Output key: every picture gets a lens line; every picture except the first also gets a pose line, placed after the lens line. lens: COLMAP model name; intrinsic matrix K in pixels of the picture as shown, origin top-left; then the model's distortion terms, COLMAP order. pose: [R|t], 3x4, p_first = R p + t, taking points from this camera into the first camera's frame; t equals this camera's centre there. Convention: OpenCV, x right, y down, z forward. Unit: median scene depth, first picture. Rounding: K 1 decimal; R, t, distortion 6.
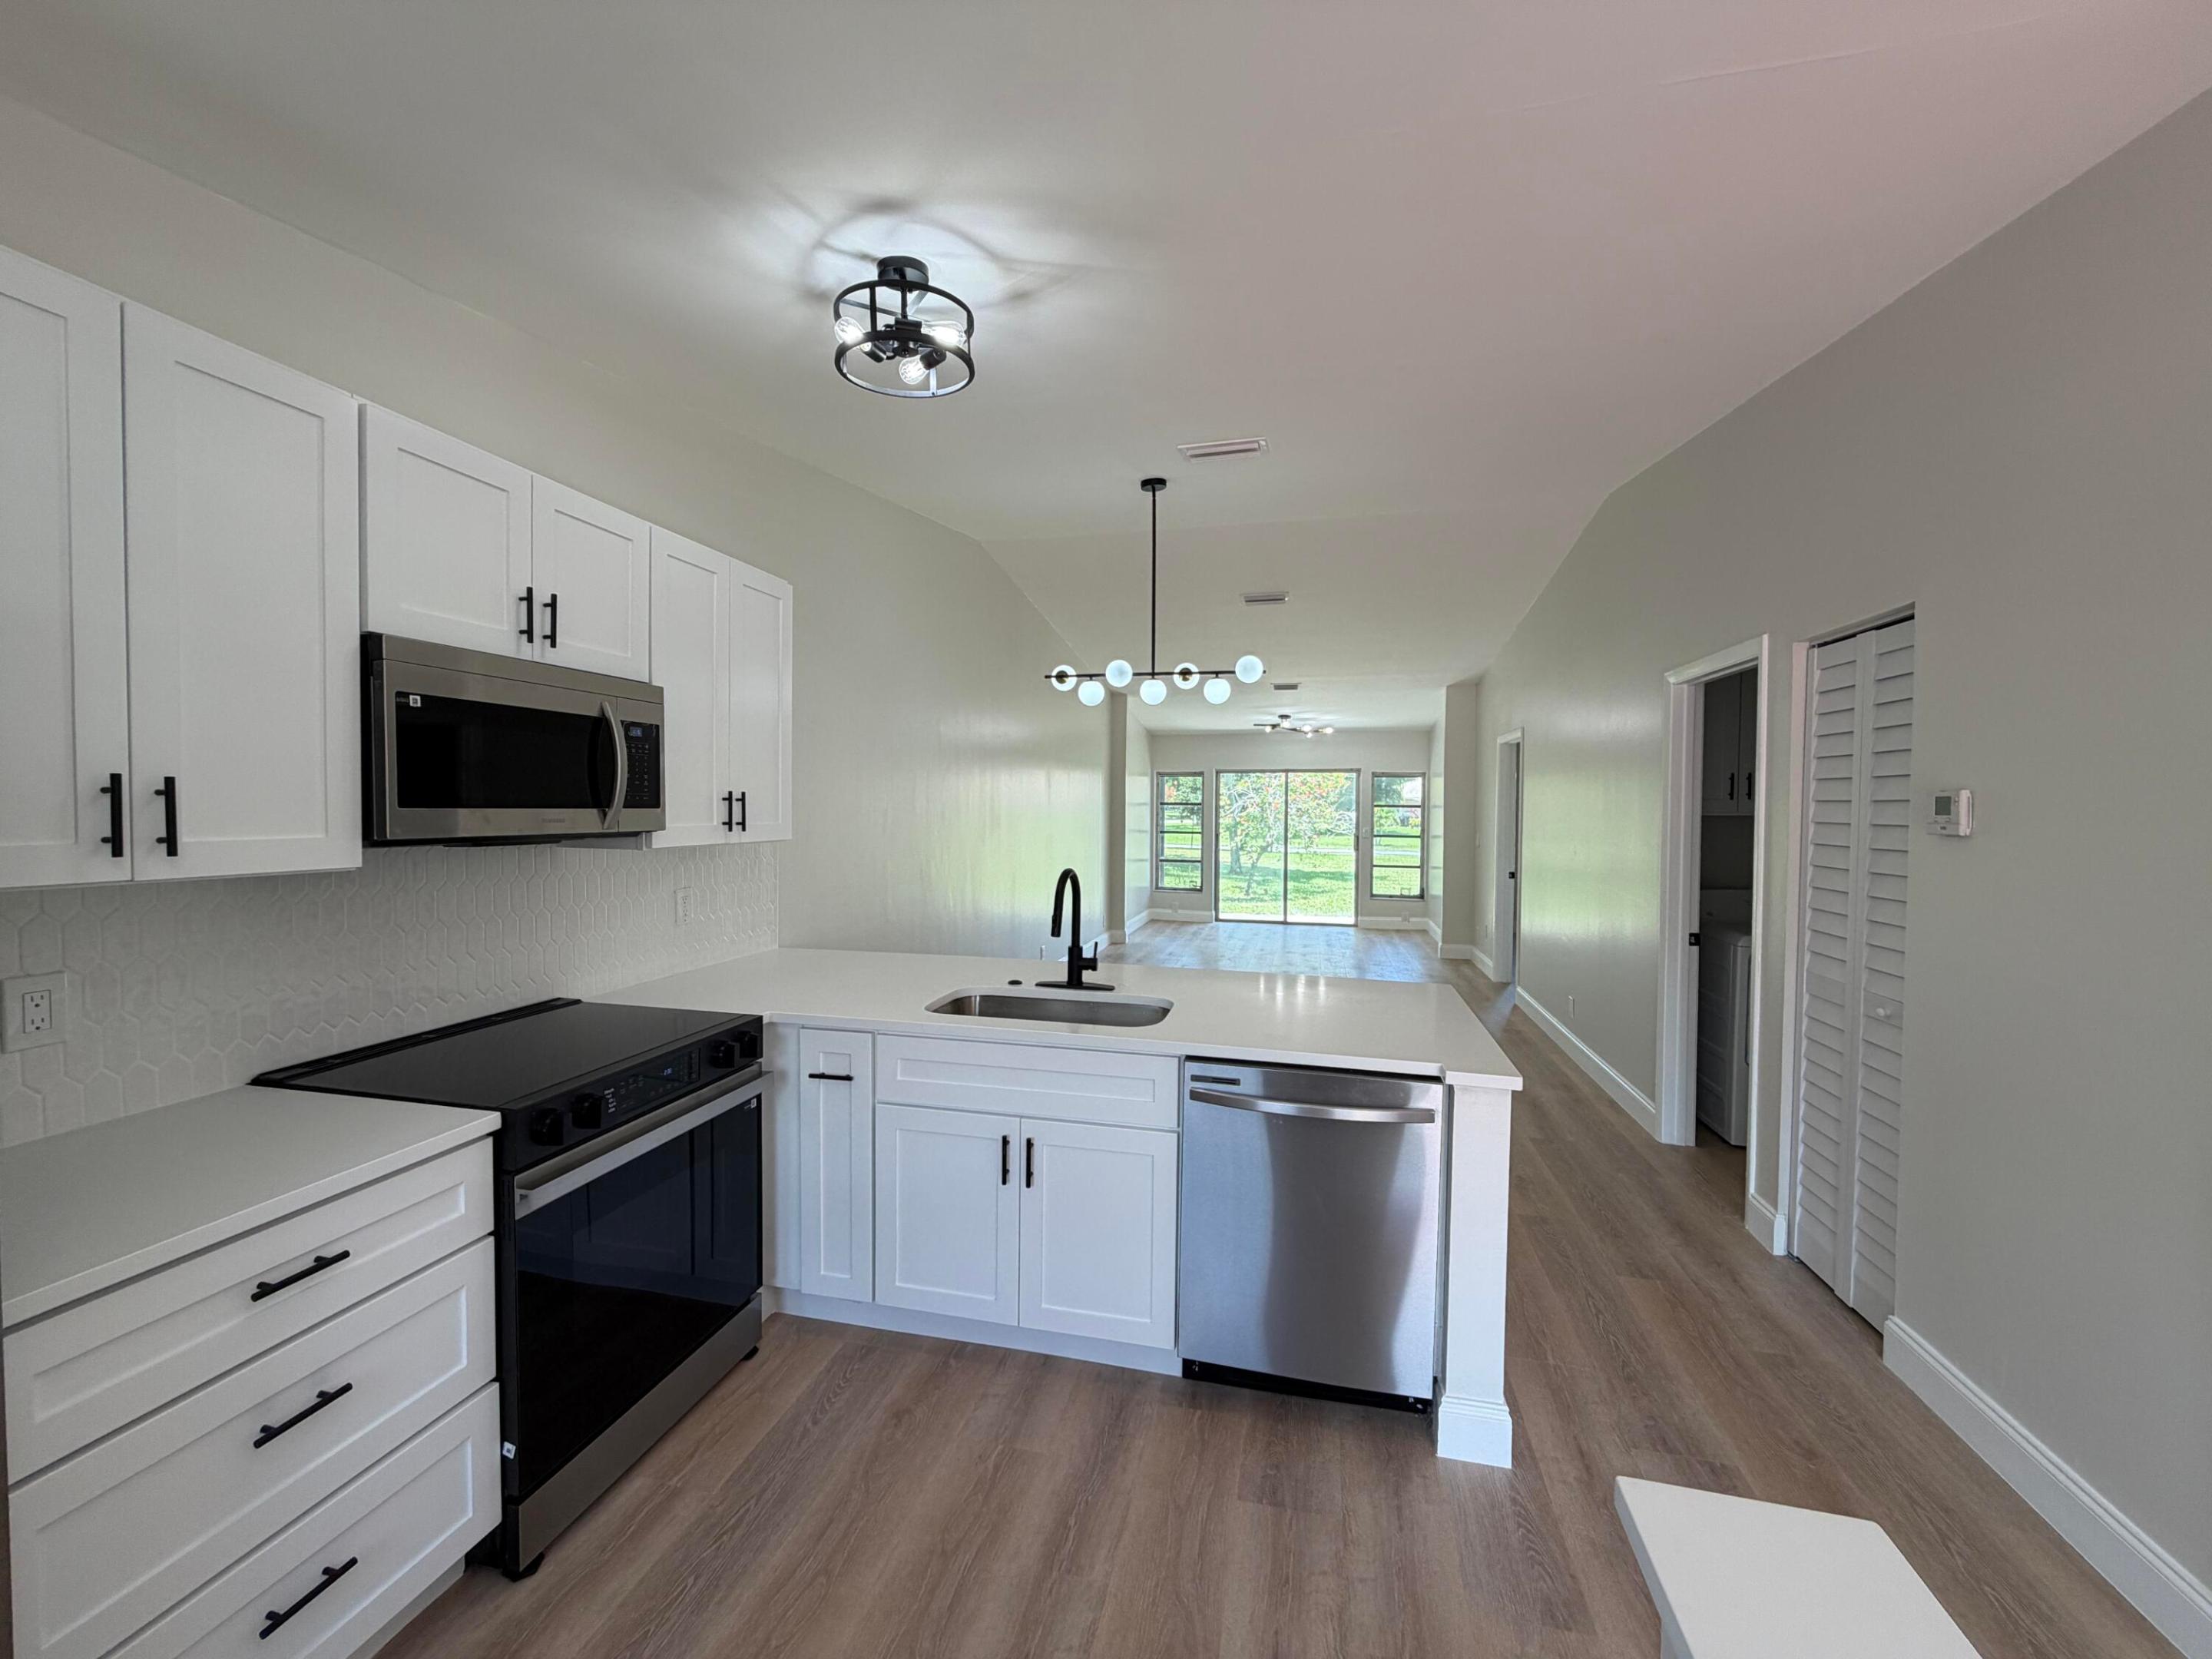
lens RADIAL K [[879.8, 0, 1101.2], [0, 879.8, 826.7], [0, 0, 1]] dist [0.000183, 0.000154]
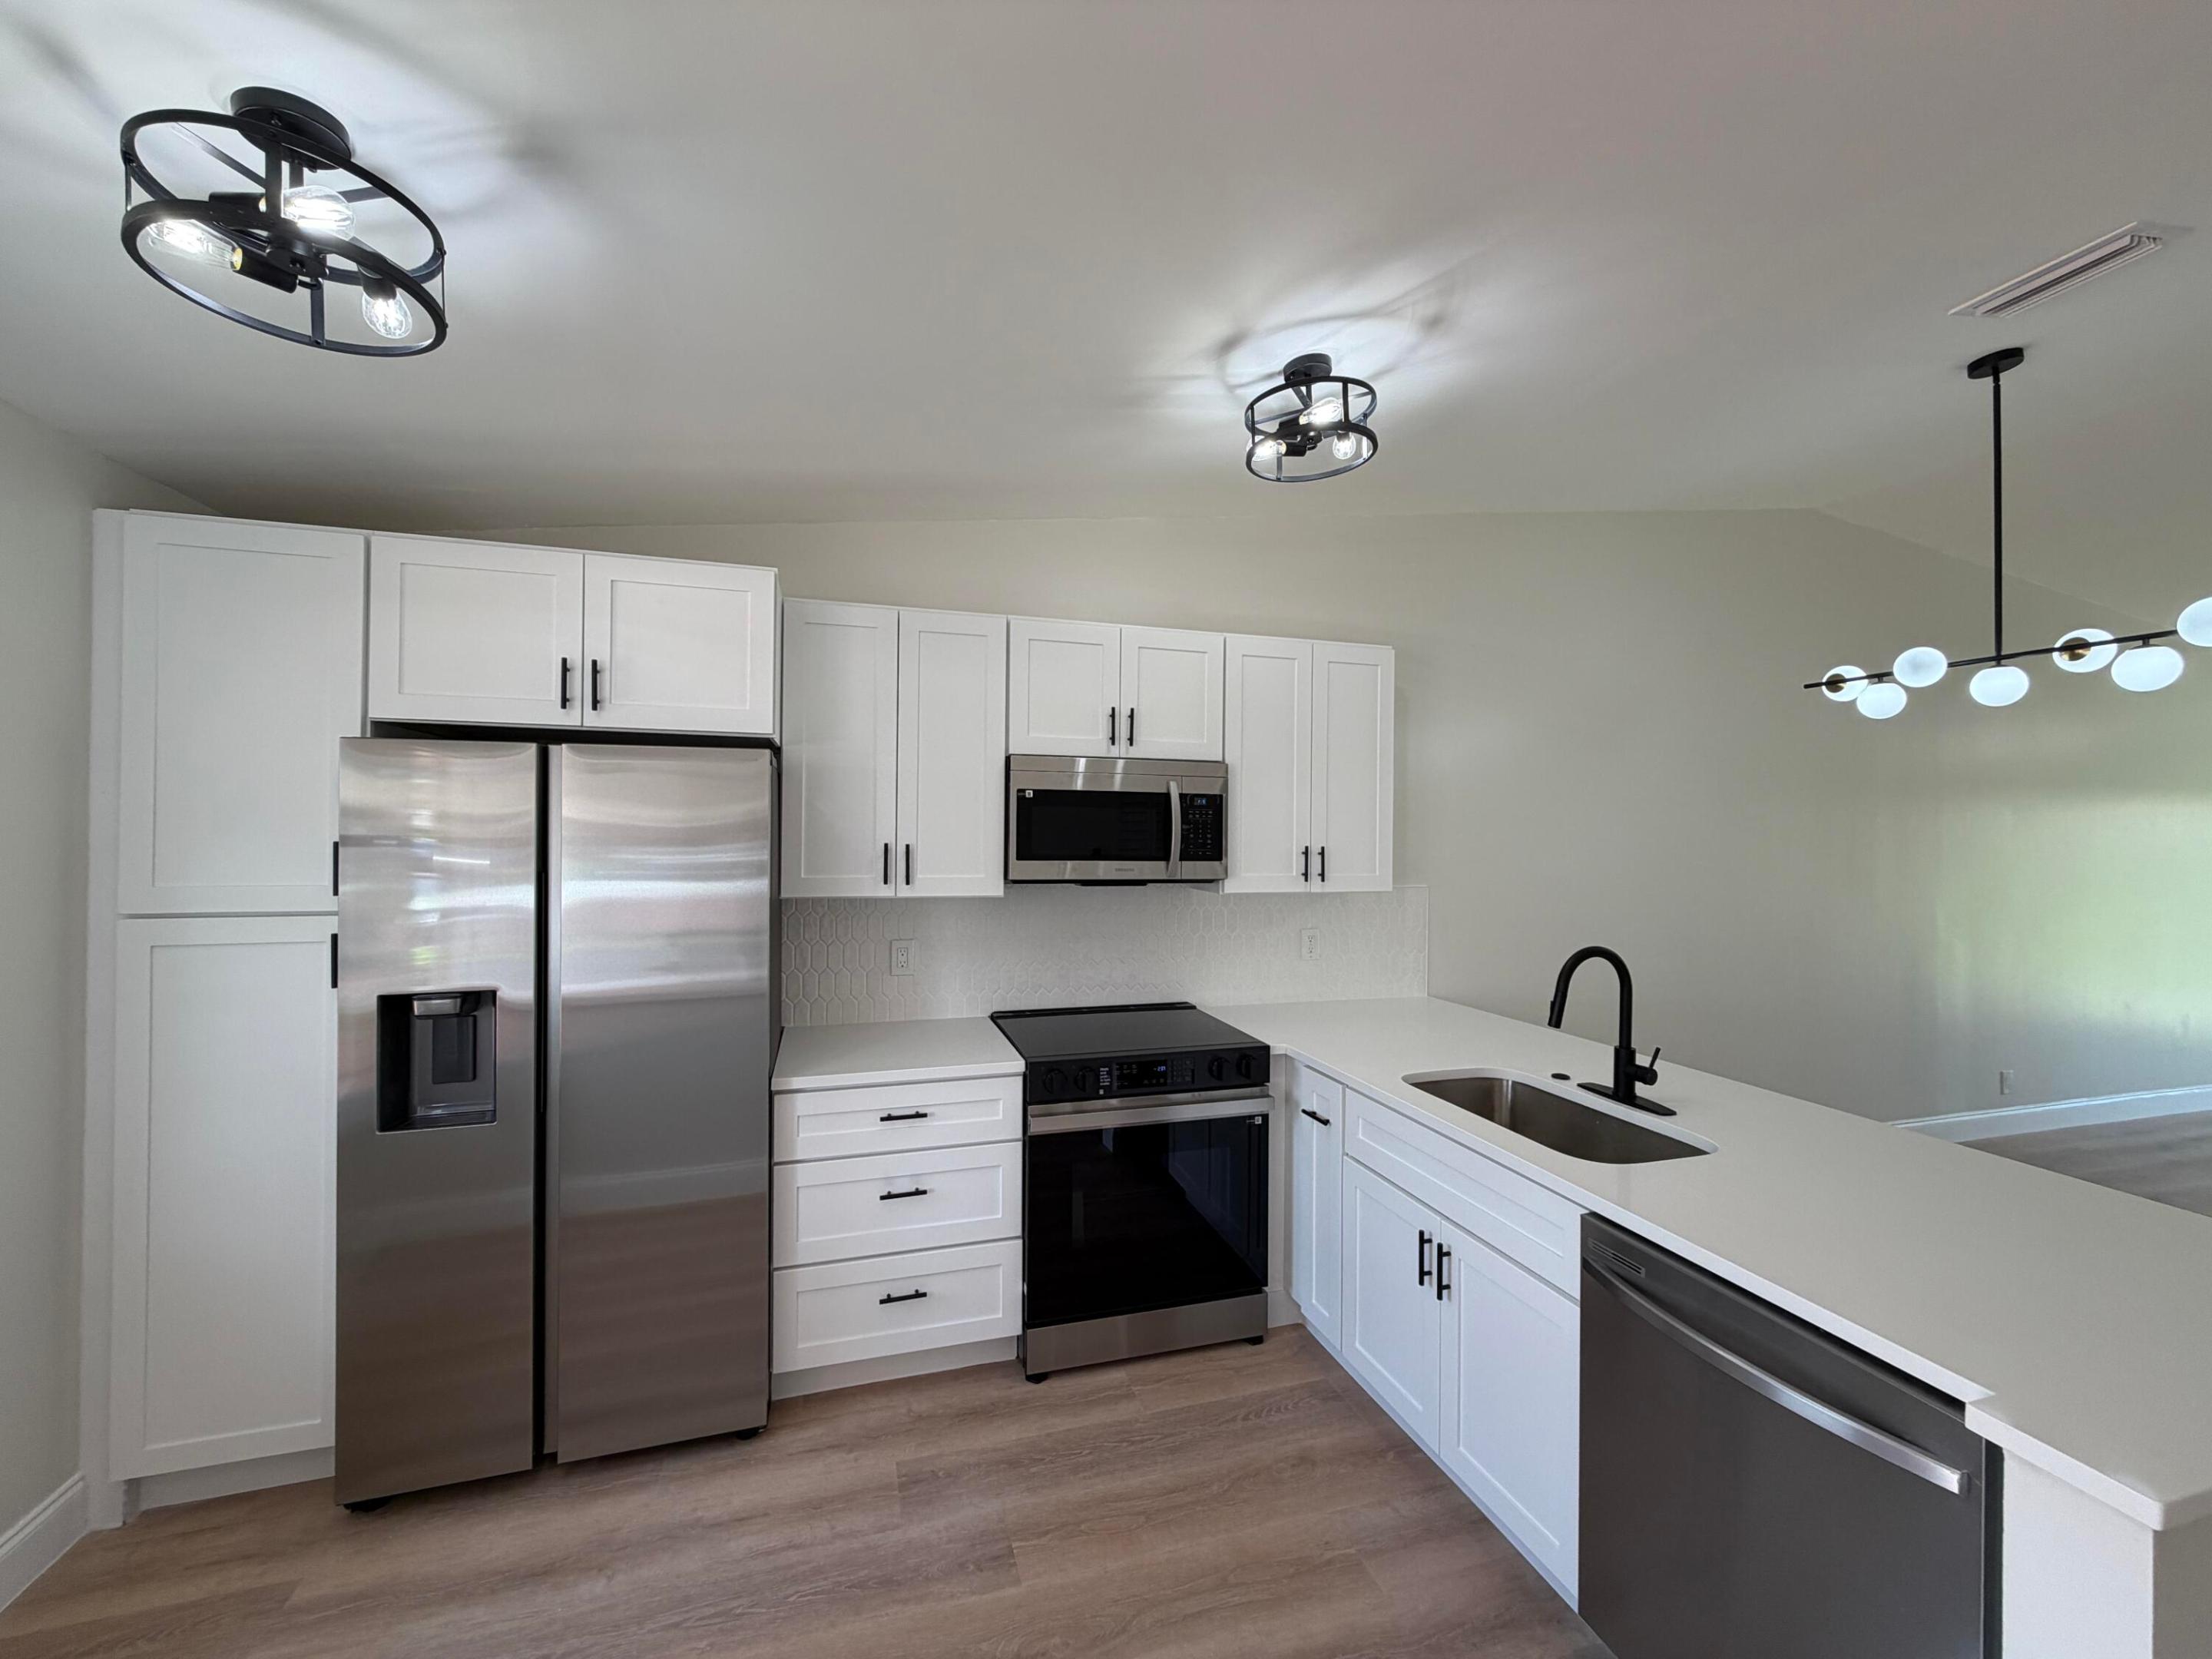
lens RADIAL K [[879.8, 0, 1100.2], [0, 879.8, 825.6], [0, 0, 1]] dist [0.000183, 0.000154]
pose [[0.501367, -0.009995, -0.865177, 0.476043], [-0.027637, 0.999238, -0.027559, -0.031185], [0.864793, 0.037728, 0.500709, 0.221181]]
